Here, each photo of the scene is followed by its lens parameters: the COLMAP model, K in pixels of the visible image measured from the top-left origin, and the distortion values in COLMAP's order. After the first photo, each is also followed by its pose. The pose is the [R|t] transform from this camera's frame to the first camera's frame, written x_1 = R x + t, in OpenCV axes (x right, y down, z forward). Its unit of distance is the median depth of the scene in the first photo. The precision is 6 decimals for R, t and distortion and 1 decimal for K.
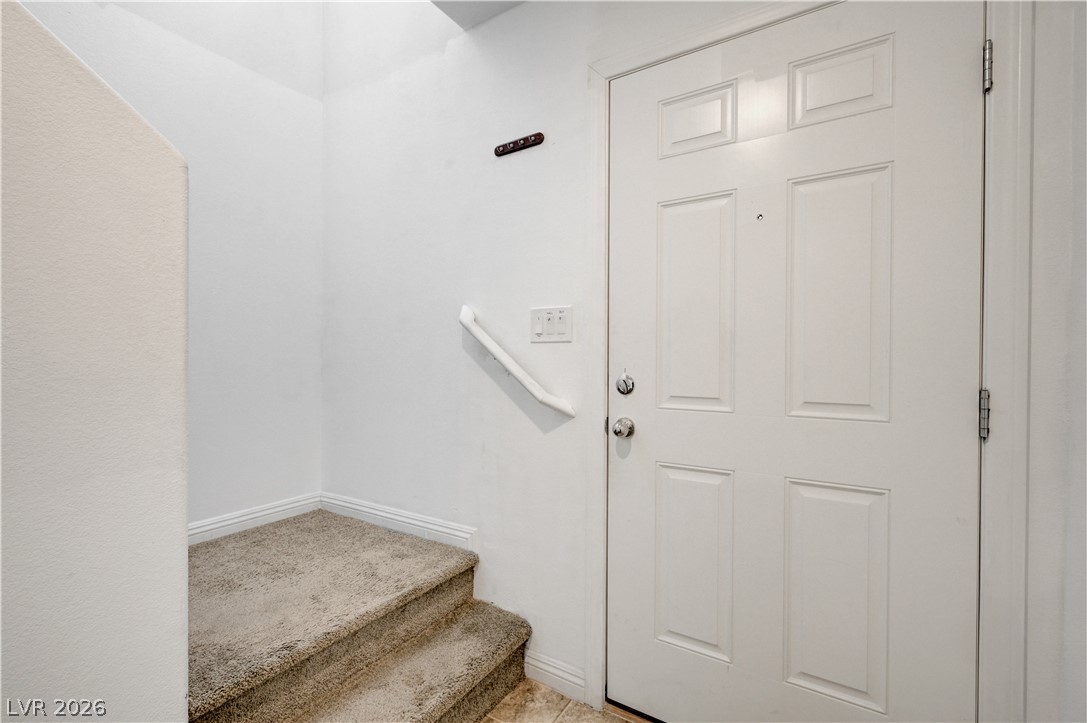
lens RADIAL K [[461.0, 0, 545.2], [0, 461.0, 362.8], [0, 0, 1]] dist [-0.000130, 0.000019]
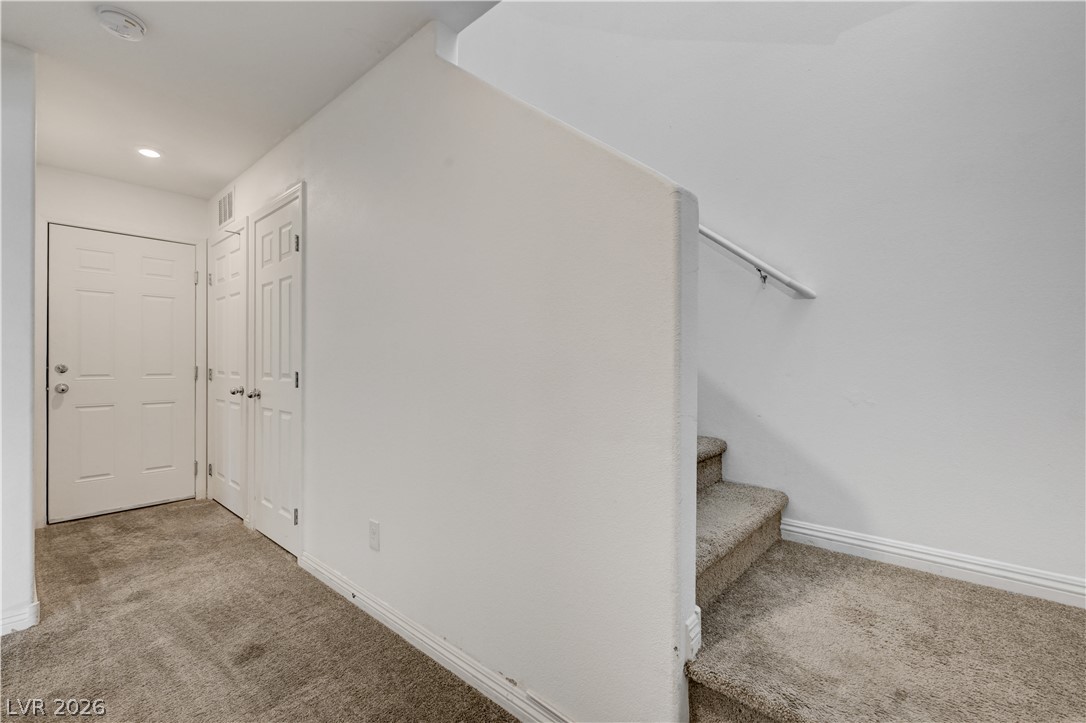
lens RADIAL K [[460.6, 0, 543.4], [0, 460.6, 362.3], [0, 0, 1]] dist [-0.000130, 0.000019]
pose [[-0.151452, -0.002576, -0.988461, 0.245808], [-0.005868, 0.999981, -0.001707, 0.006256], [0.988447, 0.005542, -0.151464, 0.498374]]
